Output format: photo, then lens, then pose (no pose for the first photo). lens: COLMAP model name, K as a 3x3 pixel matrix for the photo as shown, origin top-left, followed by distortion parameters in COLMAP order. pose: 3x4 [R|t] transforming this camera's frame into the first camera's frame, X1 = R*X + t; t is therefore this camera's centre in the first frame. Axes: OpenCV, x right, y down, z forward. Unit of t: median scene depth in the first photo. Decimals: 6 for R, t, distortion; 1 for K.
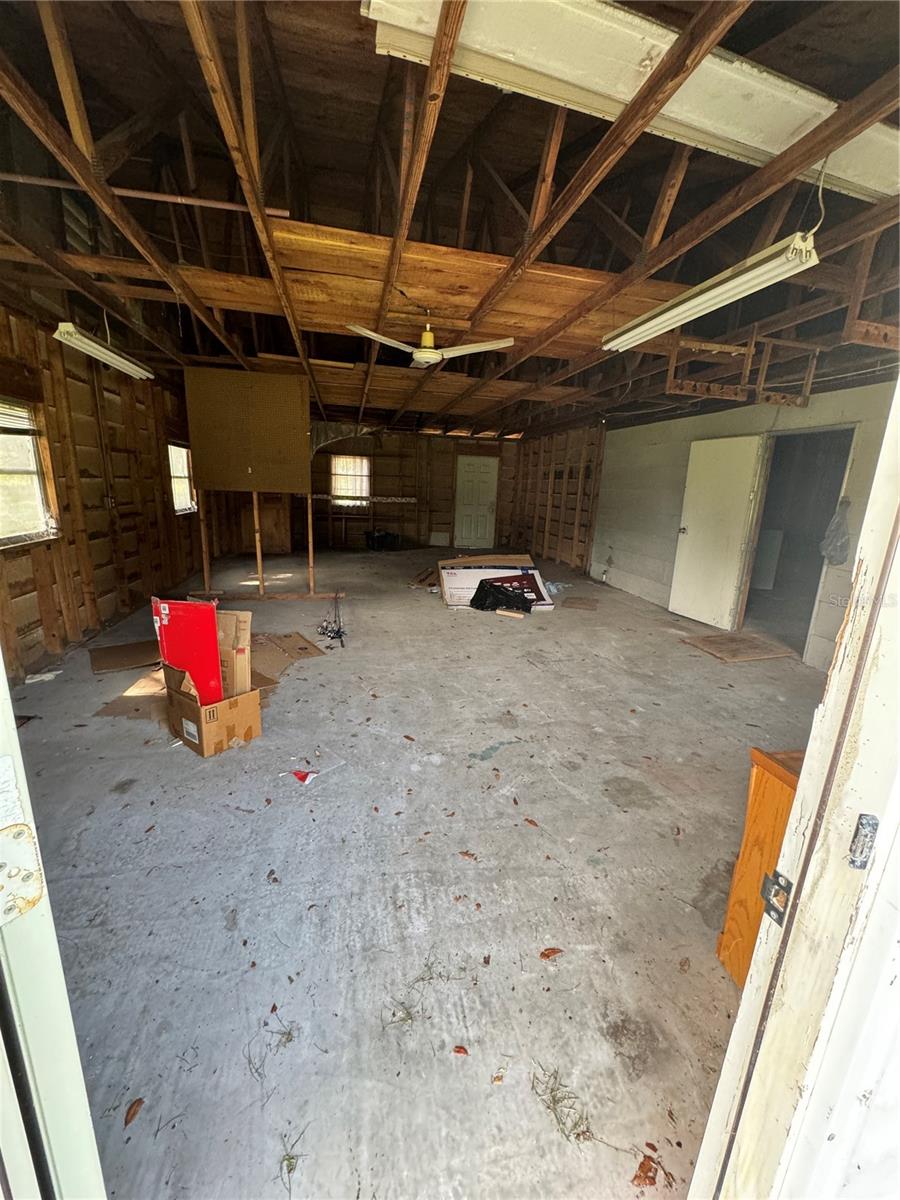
lens RADIAL K [[481.3, 0, 450.2], [0, 481.3, 599.5], [0, 0, 1]] dist [-0.001578, 0.000266]
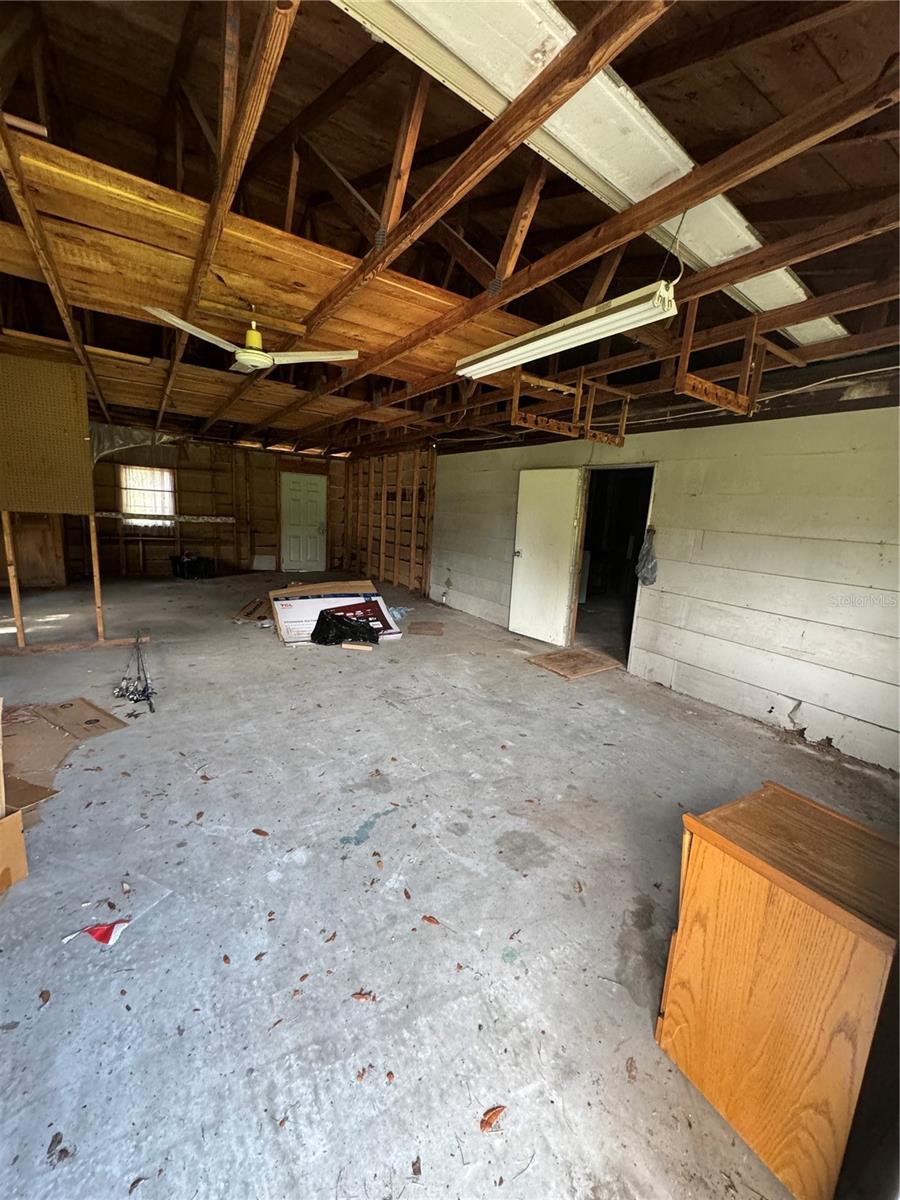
lens RADIAL K [[481.3, 0, 450.2], [0, 481.3, 599.5], [0, 0, 1]] dist [-0.001578, 0.000266]
pose [[0.936467, -0.048381, 0.347402, -0.042768], [0.060385, 0.997891, -0.023806, -0.048375], [-0.345518, 0.043272, 0.937414, 0.119187]]
